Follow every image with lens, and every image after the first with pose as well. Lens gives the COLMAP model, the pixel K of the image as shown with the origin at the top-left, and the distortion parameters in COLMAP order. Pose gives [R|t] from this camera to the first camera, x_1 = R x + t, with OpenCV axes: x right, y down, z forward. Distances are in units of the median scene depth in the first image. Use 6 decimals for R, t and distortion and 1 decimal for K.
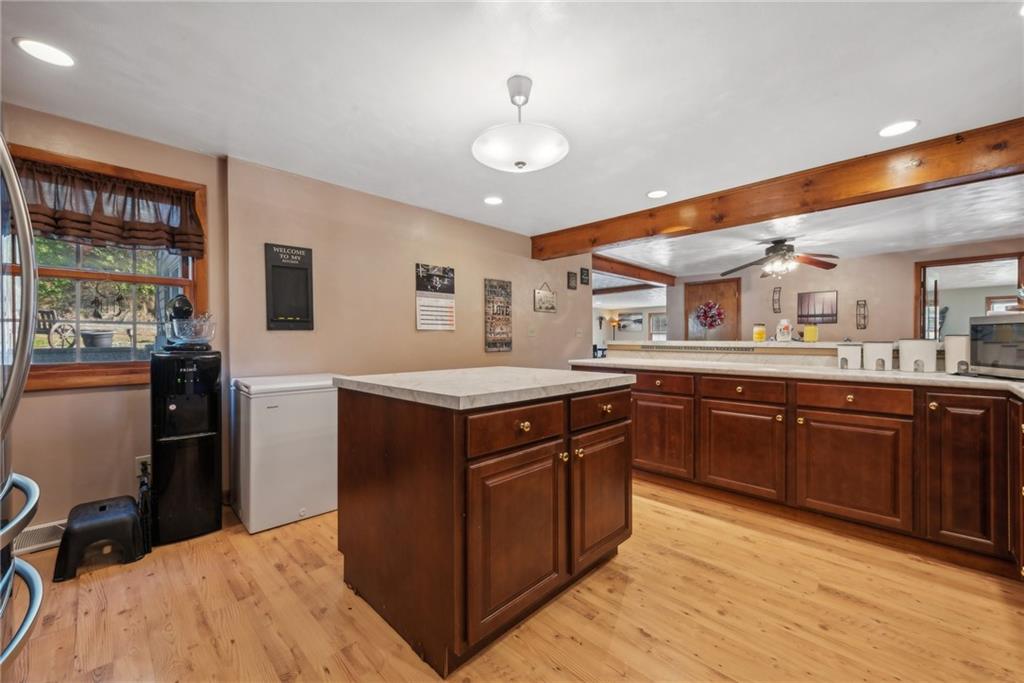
lens RADIAL K [[403.2, 0, 512.8], [0, 403.2, 342.0], [0, 0, 1]] dist [0.001443, -0.000304]
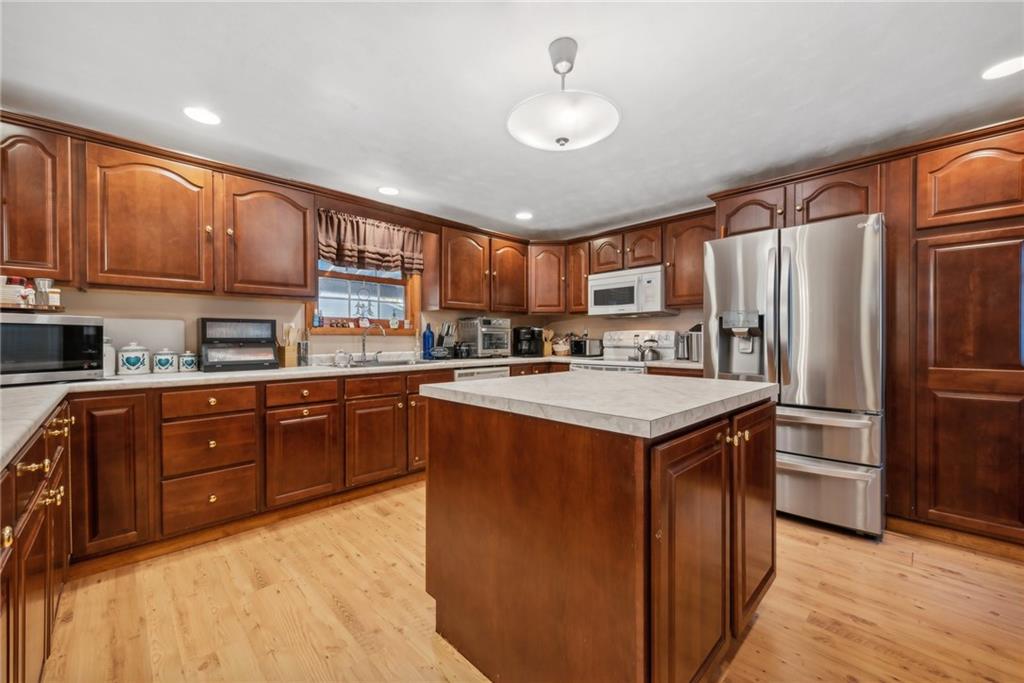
lens RADIAL K [[403.2, 0, 510.8], [0, 403.2, 344.3], [0, 0, 1]] dist [0.001443, -0.000304]
pose [[-0.999936, 0.002392, 0.011097, 0.132944], [0.002567, 0.999871, 0.015845, -0.013882], [-0.011058, 0.015873, -0.999813, 2.021647]]
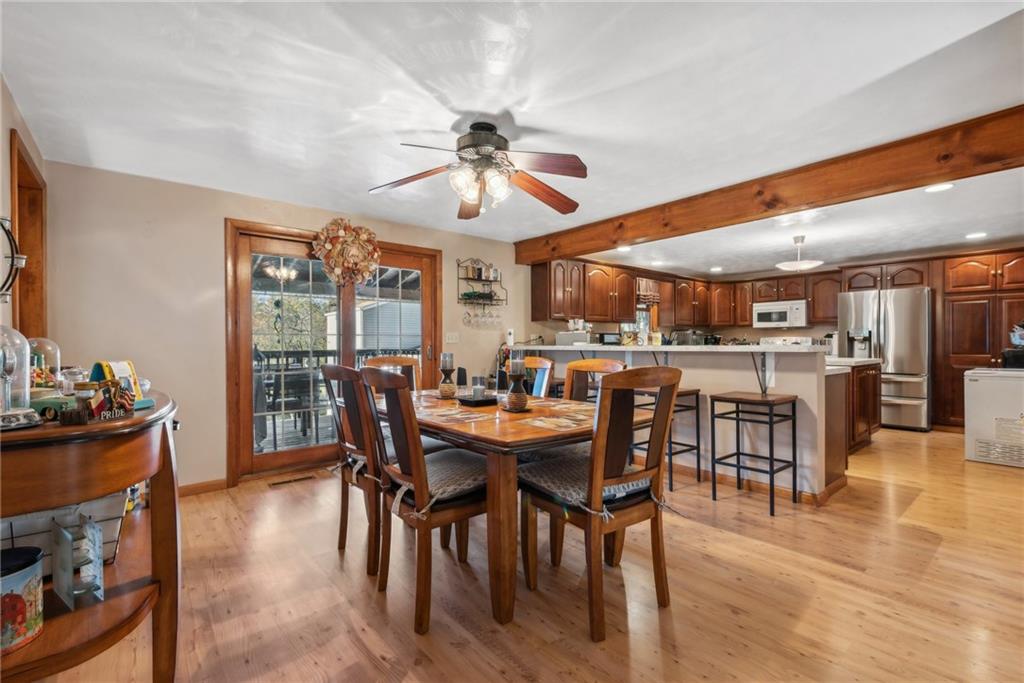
lens RADIAL K [[452.7, 0, 513.2], [0, 452.7, 336.5], [0, 0, 1]] dist [0.002256, 0.000306]
pose [[-0.996545, 0.005174, 0.082899, 1.423888], [0.004506, 0.999956, -0.008241, -0.032989], [-0.082938, -0.007839, -0.996524, 3.863851]]
